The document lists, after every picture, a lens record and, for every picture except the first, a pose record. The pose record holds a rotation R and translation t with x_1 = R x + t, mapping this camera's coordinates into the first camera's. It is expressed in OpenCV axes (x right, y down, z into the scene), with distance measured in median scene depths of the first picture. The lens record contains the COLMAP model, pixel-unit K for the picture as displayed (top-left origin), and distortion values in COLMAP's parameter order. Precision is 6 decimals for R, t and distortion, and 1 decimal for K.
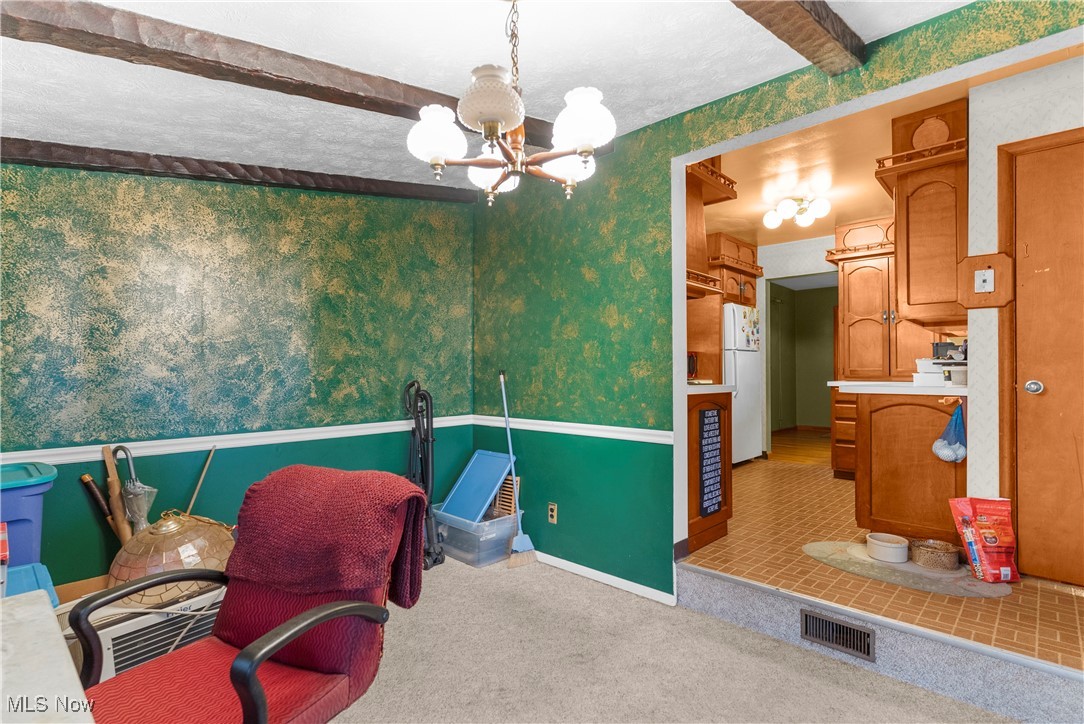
lens RADIAL K [[524.9, 0, 541.6], [0, 524.9, 364.6], [0, 0, 1]] dist [0.003043, 0.000161]
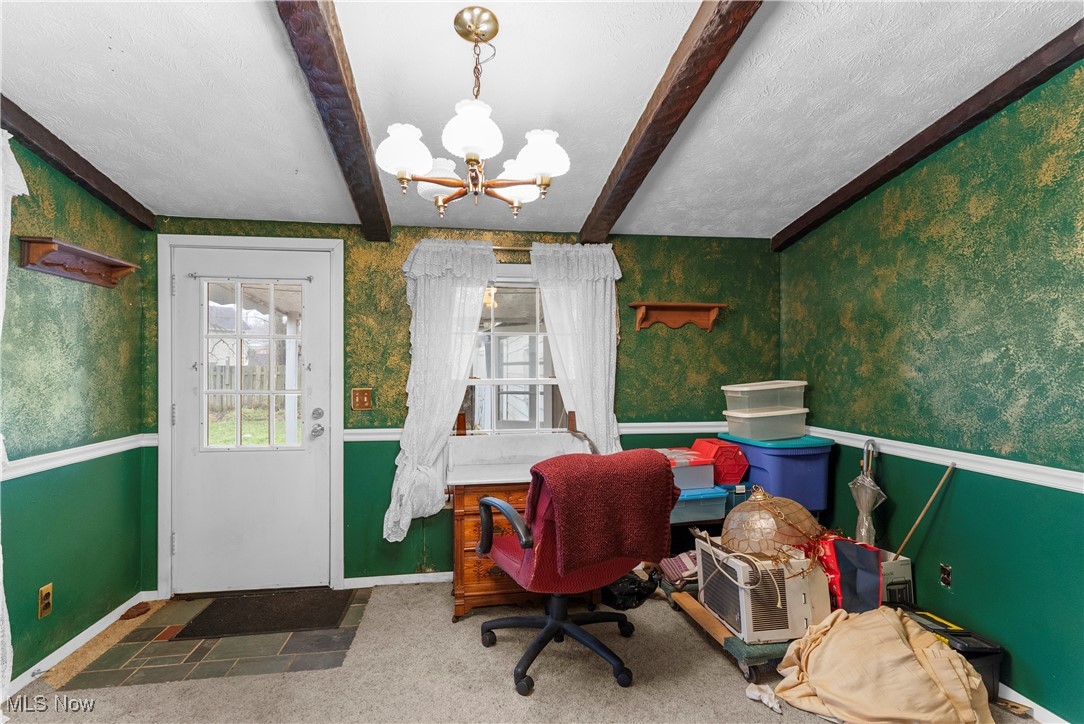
lens RADIAL K [[524.9, 0, 541.9], [0, 524.9, 367.1], [0, 0, 1]] dist [0.003043, 0.000161]
pose [[-0.607947, -0.000116, -0.793978, 0.411337], [0.008542, 0.999941, -0.006686, 0.005090], [0.793932, -0.010847, -0.607910, 0.978999]]
